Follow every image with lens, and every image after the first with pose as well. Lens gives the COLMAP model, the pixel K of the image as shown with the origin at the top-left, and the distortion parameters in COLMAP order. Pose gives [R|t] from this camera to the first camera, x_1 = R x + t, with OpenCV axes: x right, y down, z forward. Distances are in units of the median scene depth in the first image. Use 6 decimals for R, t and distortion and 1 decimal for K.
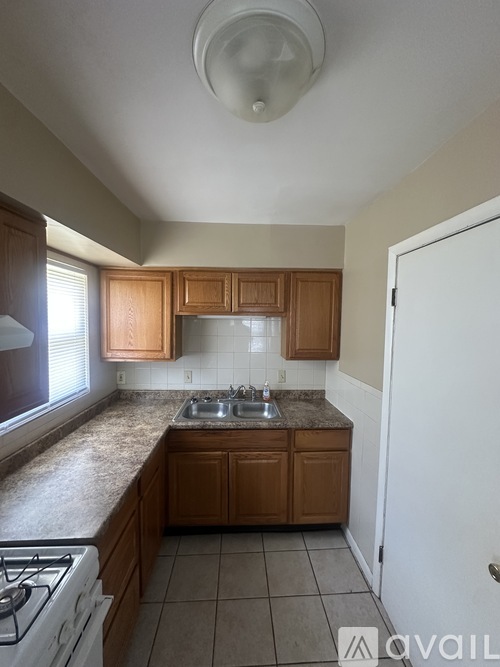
lens RADIAL K [[265.6, 0, 250.0], [0, 265.6, 333.5], [0, 0, 1]] dist [-0.000650, -0.000028]
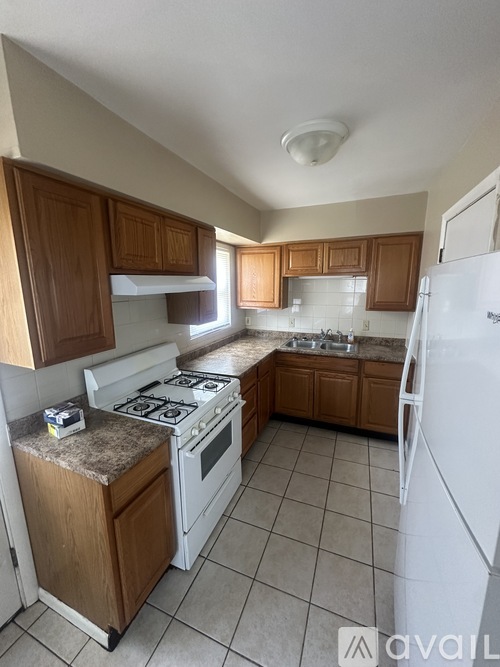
lens RADIAL K [[265.6, 0, 250.0], [0, 265.6, 333.5], [0, 0, 1]] dist [-0.000650, -0.000028]
pose [[0.904889, 0.058149, -0.421657, 0.183787], [-0.005007, 0.992010, 0.126058, 0.054636], [0.425619, -0.111957, 0.897950, -0.399354]]
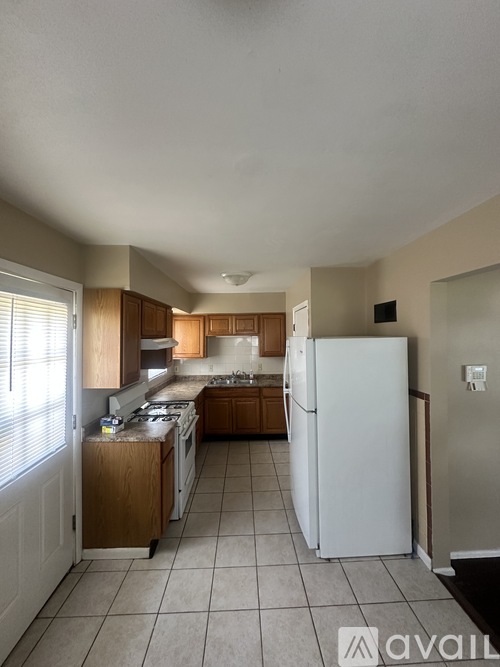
lens RADIAL K [[265.6, 0, 250.0], [0, 265.6, 333.5], [0, 0, 1]] dist [-0.000650, -0.000028]
pose [[0.999544, -0.022889, -0.019691, 0.109912], [0.021397, 0.997111, -0.072889, 0.069683], [0.021302, 0.072434, 0.997146, -1.088976]]
